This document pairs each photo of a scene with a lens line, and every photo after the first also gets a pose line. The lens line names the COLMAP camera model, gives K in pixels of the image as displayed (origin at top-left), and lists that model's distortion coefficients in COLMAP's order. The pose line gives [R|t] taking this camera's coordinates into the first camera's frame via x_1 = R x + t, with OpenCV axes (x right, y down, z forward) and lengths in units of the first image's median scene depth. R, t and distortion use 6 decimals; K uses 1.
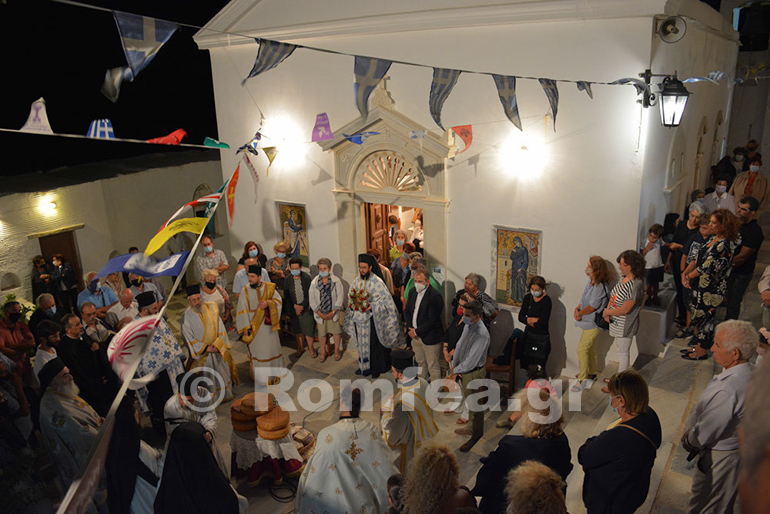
lens RADIAL K [[603.8, 0, 383.6], [0, 603.8, 255.3], [0, 0, 1]] dist [-0.126187, 0.075048]
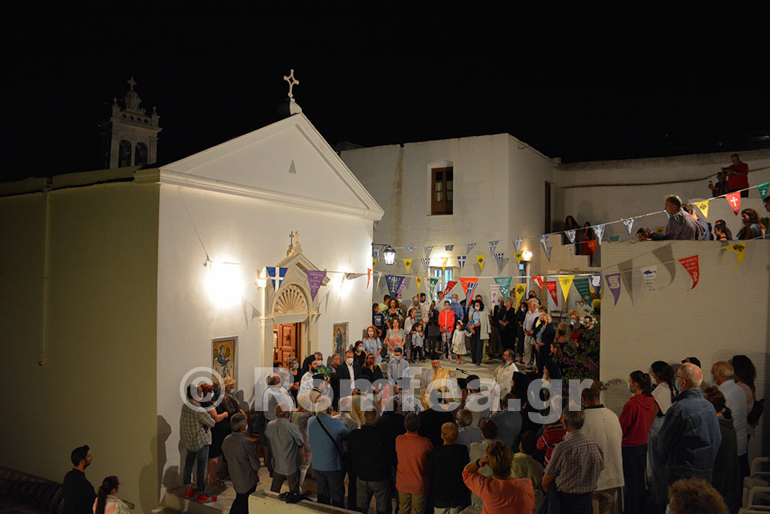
lens RADIAL K [[603.8, 0, 381.9], [0, 603.8, 254.4], [0, 0, 1]] dist [-0.126187, 0.075048]
pose [[-0.097570, 0.062865, 0.993241, -1.547024], [0.282818, 0.958610, -0.032891, -0.142546], [-0.954198, 0.277697, -0.111311, 0.987920]]
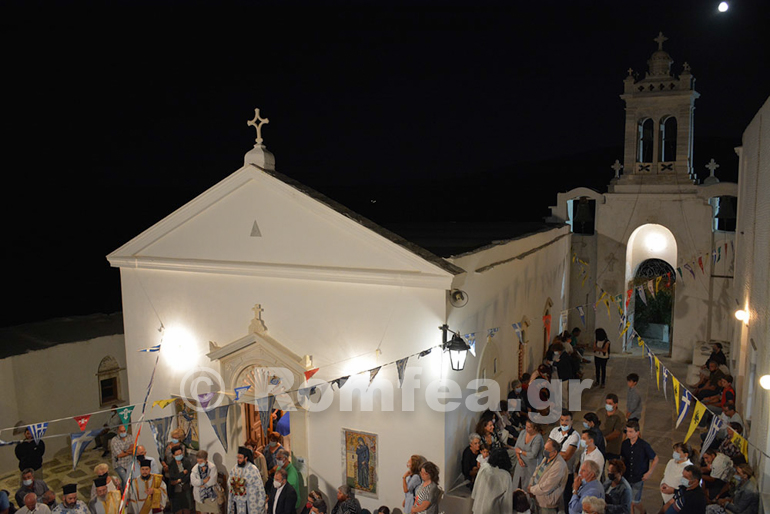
lens RADIAL K [[603.8, 0, 382.4], [0, 603.8, 255.7], [0, 0, 1]] dist [-0.126187, 0.075048]
pose [[0.989224, 0.013714, 0.145768, 0.074543], [0.014181, 0.981948, -0.188621, -0.166903], [-0.145723, 0.188656, 0.971171, -0.320674]]
